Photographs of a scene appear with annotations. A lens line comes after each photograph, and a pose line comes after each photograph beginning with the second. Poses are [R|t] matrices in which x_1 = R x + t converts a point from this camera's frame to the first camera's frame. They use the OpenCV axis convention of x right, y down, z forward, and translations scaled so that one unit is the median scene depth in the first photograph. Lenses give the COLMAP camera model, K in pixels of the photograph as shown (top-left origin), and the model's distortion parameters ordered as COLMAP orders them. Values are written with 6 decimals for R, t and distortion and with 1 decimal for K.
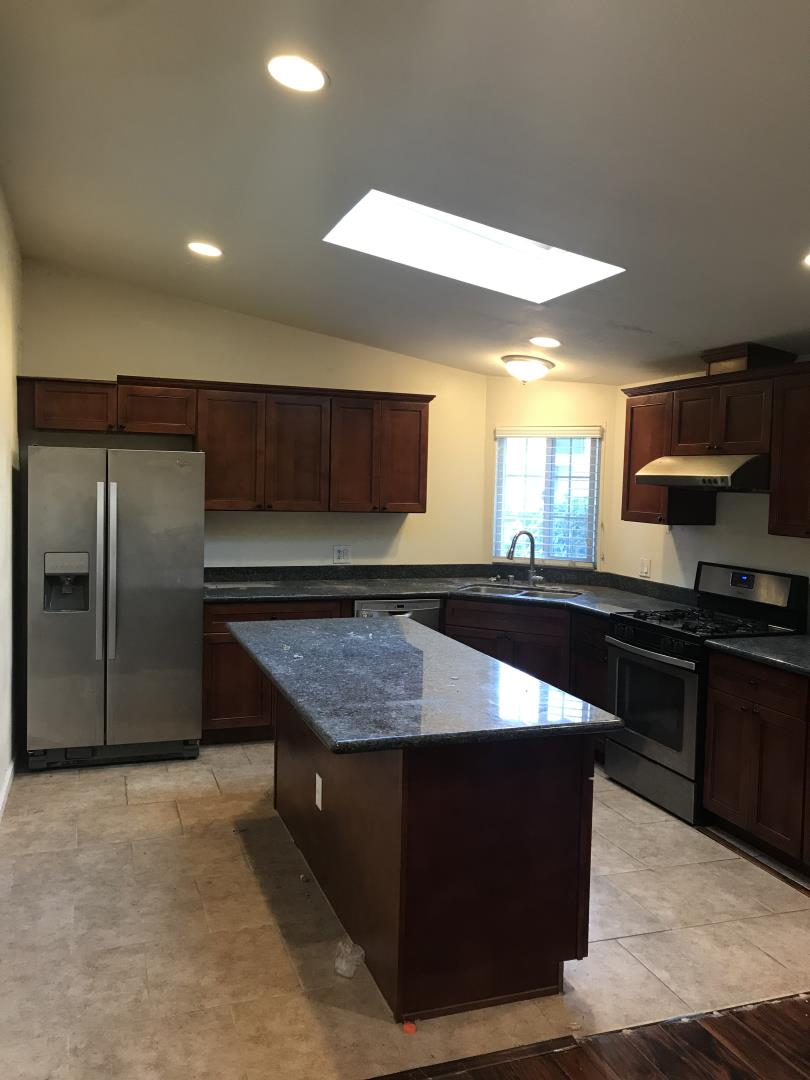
lens RADIAL K [[870.0, 0, 405.0], [0, 870.0, 540.0], [0, 0, 1]] dist [0.055193, -0.093950]
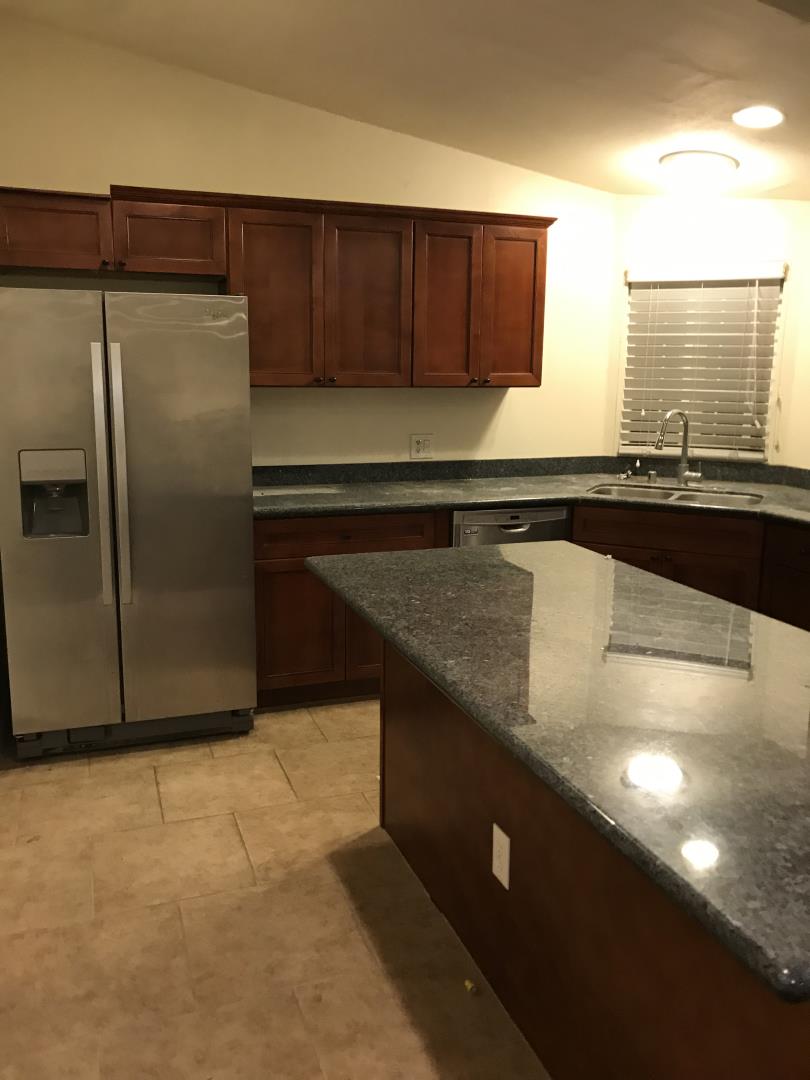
lens RADIAL K [[901.6, 0, 405.0], [0, 901.6, 540.0], [0, 0, 1]] dist [0.067173, -0.120900]
pose [[0.999886, -0.013119, -0.007530, -0.104239], [0.013946, 0.992311, 0.122978, 0.001223], [0.005859, -0.123069, 0.992381, 0.282228]]
